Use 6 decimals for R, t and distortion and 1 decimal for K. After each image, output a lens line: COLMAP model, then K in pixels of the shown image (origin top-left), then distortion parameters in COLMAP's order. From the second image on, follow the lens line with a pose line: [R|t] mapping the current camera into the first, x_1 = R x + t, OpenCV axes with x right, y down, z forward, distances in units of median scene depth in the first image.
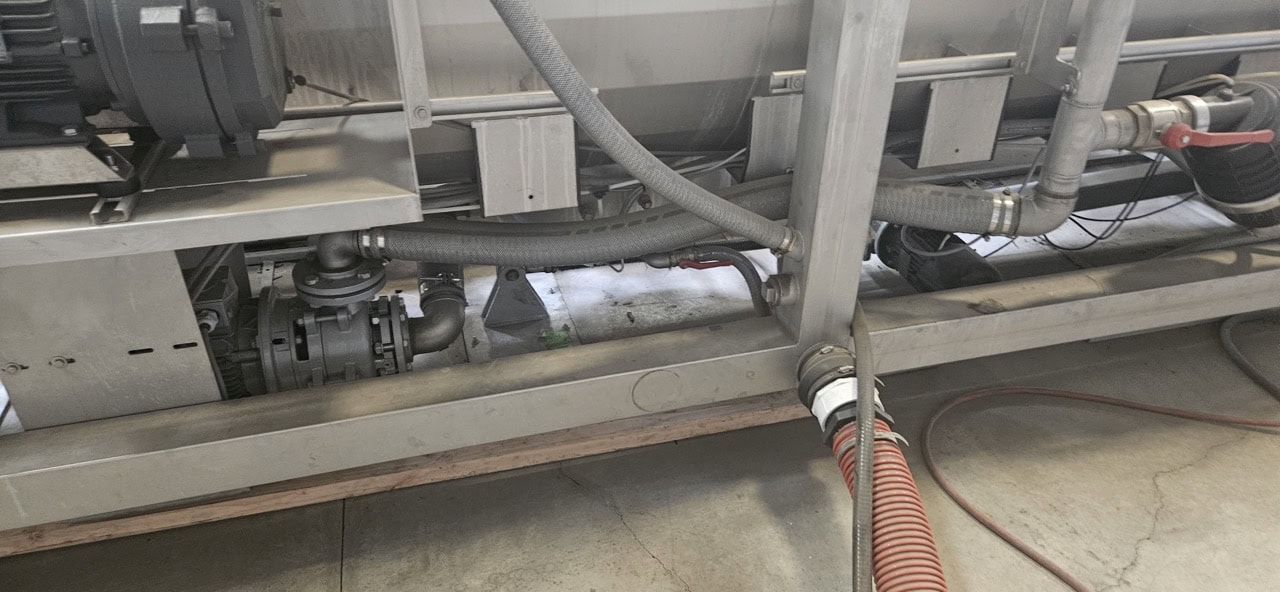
lens RADIAL K [[869.9, 0, 629.7], [0, 869.9, 316.2], [0, 0, 1]] dist [-0.102491, 0.142758]
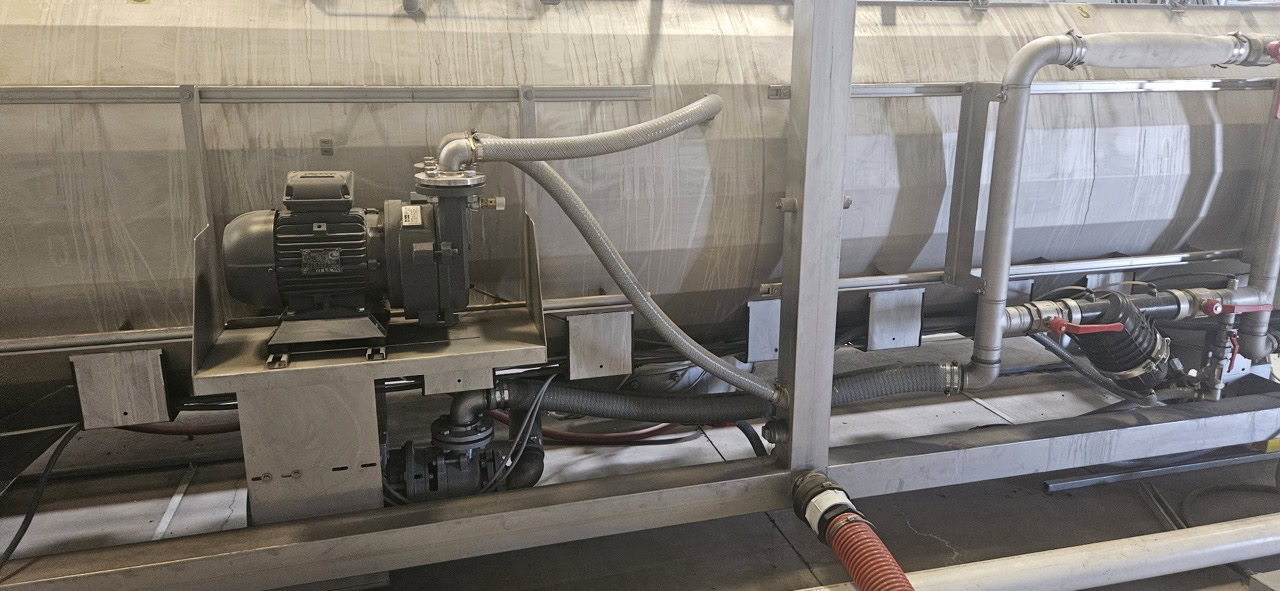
lens RADIAL K [[880.0, 0, 640.5], [0, 880.0, 311.5], [0, 0, 1]] dist [0.091054, -0.076921]
pose [[0.999800, -0.011993, -0.016013, -0.024087], [0.006875, 0.957627, -0.287930, 0.201205], [0.018787, 0.287762, 0.957518, -0.470394]]
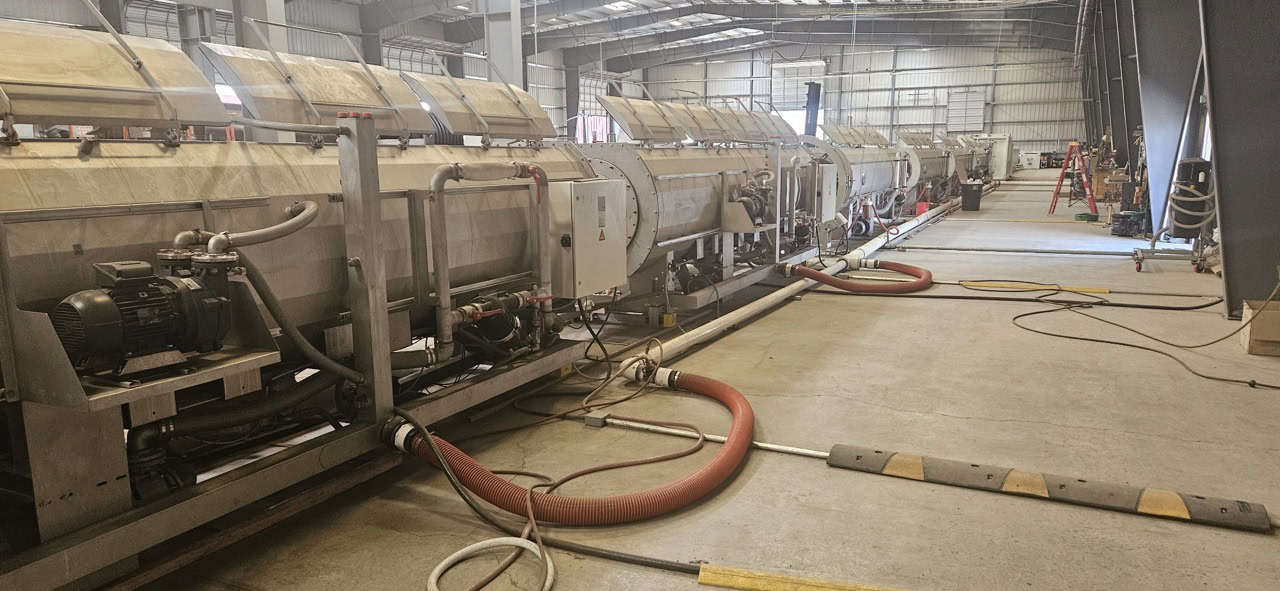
lens RADIAL K [[880.0, 0, 640.5], [0, 880.0, 311.5], [0, 0, 1]] dist [0.091054, -0.076921]
pose [[0.660827, -0.149716, 0.735454, -1.080855], [0.416477, 0.888342, -0.193378, 0.541920], [-0.624383, 0.434089, 0.649394, -1.161517]]
